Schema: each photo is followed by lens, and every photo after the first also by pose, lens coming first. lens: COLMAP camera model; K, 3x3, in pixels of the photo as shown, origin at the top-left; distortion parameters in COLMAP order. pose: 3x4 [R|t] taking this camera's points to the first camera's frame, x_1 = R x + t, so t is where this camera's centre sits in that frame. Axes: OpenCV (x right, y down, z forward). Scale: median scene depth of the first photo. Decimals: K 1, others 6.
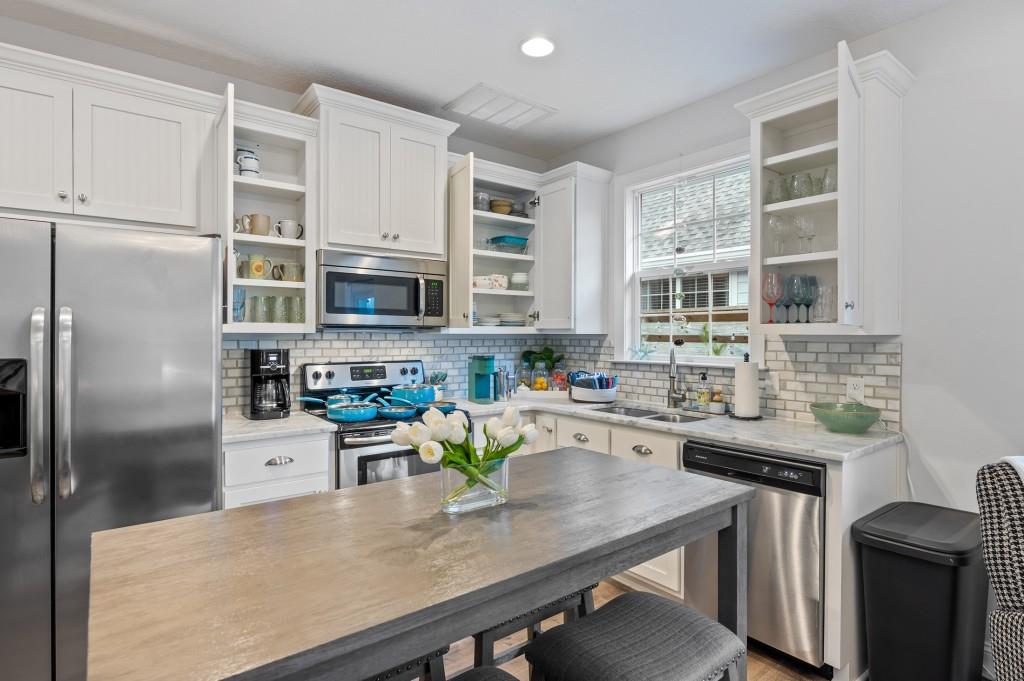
lens RADIAL K [[543.5, 0, 514.8], [0, 543.5, 338.4], [0, 0, 1]] dist [-0.005935, -0.000526]
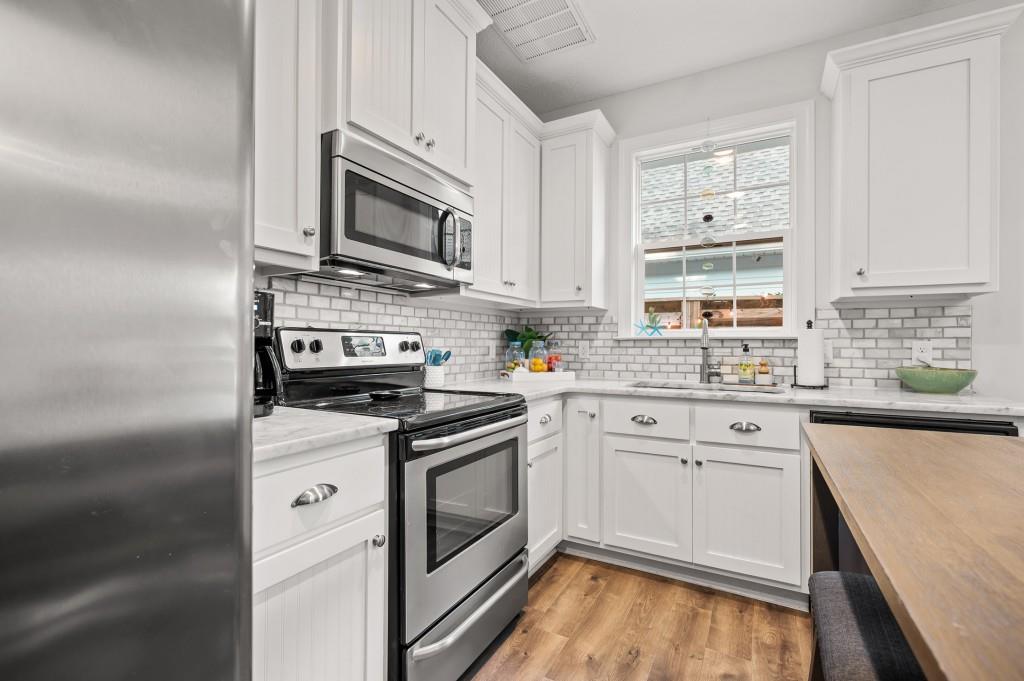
lens RADIAL K [[462.2, 0, 518.9], [0, 462.2, 344.2], [0, 0, 1]] dist [-0.003235, -0.000415]
pose [[0.915760, 0.003473, 0.401712, -0.345803], [0.000049, 0.999962, -0.008758, 0.070513], [-0.401727, 0.008040, 0.915724, 0.417833]]
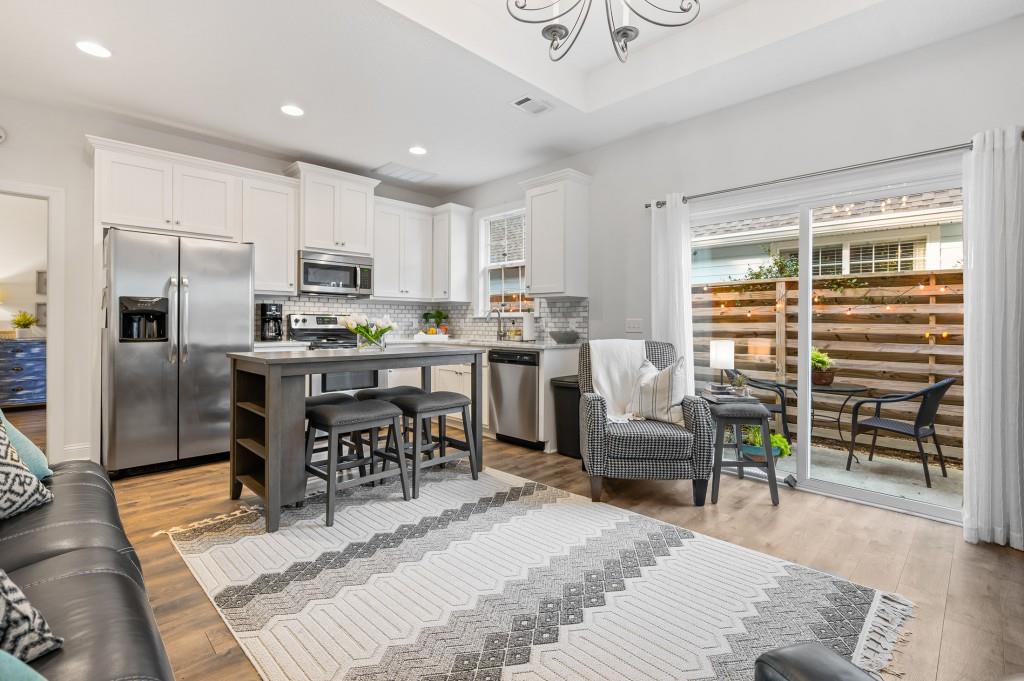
lens RADIAL K [[481.9, 0, 521.1], [0, 481.9, 324.1], [0, 0, 1]] dist [-0.001920, -0.000058]
pose [[0.991912, 0.004766, 0.126834, 0.164455], [-0.004057, 0.999975, -0.005844, 0.085947], [-0.126859, 0.005282, 0.991907, -0.659351]]
